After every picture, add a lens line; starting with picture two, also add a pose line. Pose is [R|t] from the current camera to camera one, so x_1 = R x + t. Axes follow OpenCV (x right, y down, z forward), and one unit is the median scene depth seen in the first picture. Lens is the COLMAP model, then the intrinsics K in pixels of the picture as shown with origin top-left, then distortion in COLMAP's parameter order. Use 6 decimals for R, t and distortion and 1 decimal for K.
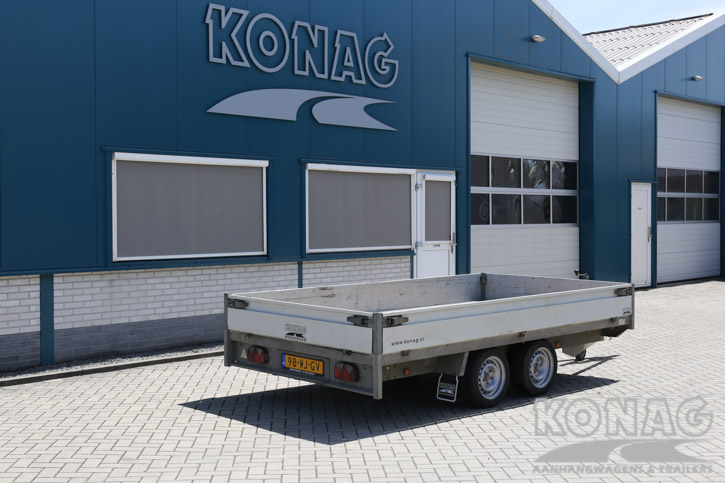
lens RADIAL K [[950.7, 0, 357.9], [0, 950.7, 242.6], [0, 0, 1]] dist [0.003691, 0.000000]
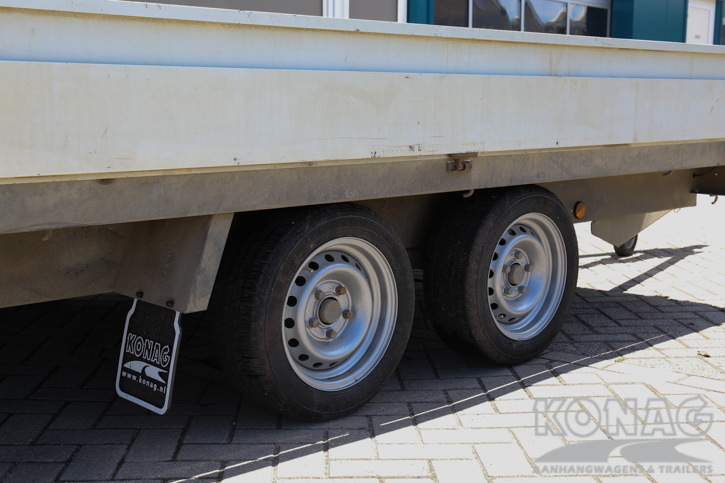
lens RADIAL K [[950.7, 0, 363.7], [0, 950.7, 246.7], [0, 0, 1]] dist [0.003691, 0.000000]
pose [[0.999924, 0.011187, -0.005150, 0.116764], [-0.010513, 0.993181, 0.116112, 0.071334], [0.006413, -0.116049, 0.993223, 0.573513]]
